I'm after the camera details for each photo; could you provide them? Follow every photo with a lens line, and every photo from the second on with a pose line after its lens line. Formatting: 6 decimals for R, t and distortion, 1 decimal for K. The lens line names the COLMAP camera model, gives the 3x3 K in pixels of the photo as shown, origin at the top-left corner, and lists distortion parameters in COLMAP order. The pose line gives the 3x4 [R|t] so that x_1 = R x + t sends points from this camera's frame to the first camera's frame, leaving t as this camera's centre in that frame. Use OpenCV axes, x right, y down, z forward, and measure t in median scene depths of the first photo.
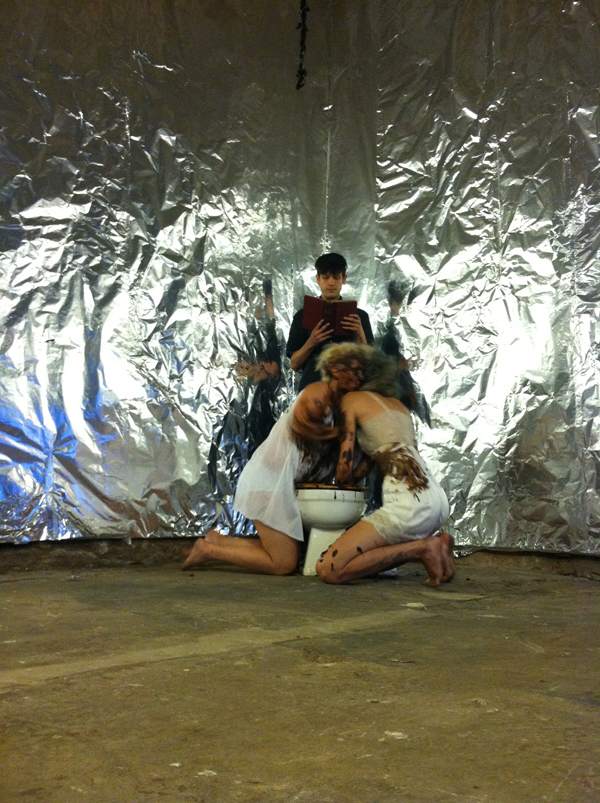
lens RADIAL K [[772.5, 0, 300.0], [0, 772.5, 401.5], [0, 0, 1]] dist [0.106675, -0.368451]
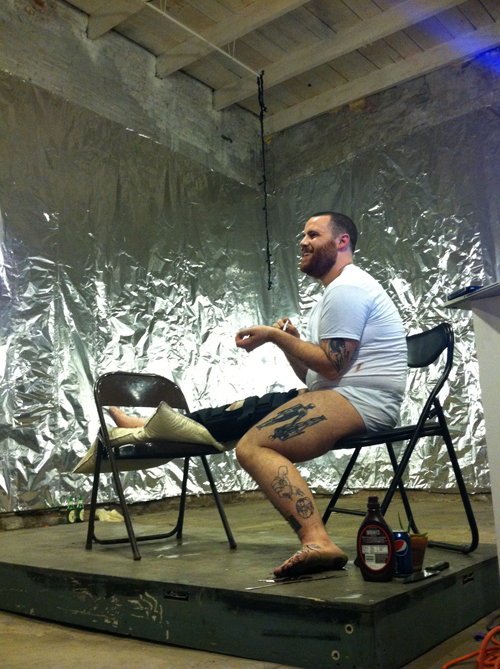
lens RADIAL K [[639.5, 0, 250.0], [0, 639.5, 334.5], [0, 0, 1]] dist [0.114429, -0.364149]
pose [[0.997858, -0.058721, 0.028829, -0.101165], [0.060645, 0.995622, -0.071124, -0.124250], [-0.024526, 0.072720, 0.997051, -0.783266]]
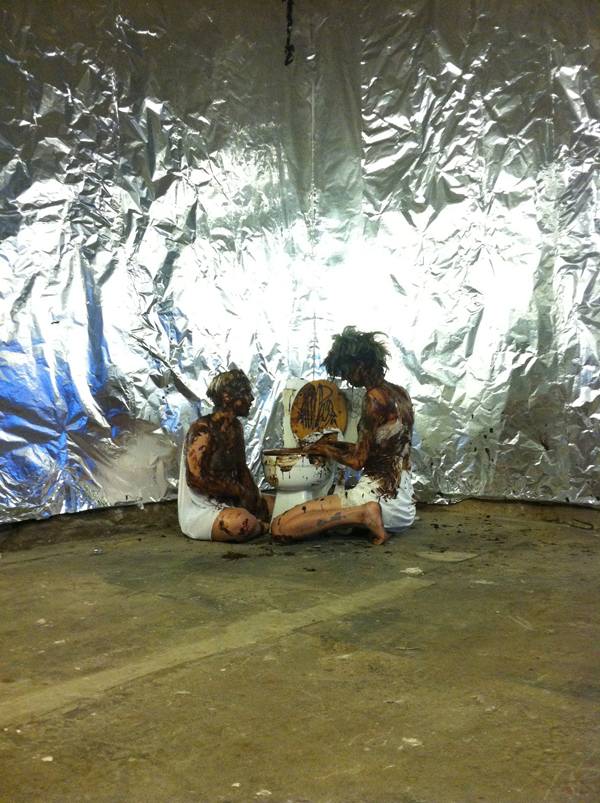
lens RADIAL K [[767.6, 0, 300.0], [0, 767.6, 401.5], [0, 0, 1]] dist [0.114429, -0.364149]
pose [[0.999169, -0.036757, 0.017614, -0.015603], [0.034582, 0.993221, 0.110981, -0.070688], [-0.021574, -0.110280, 0.993666, -0.039610]]
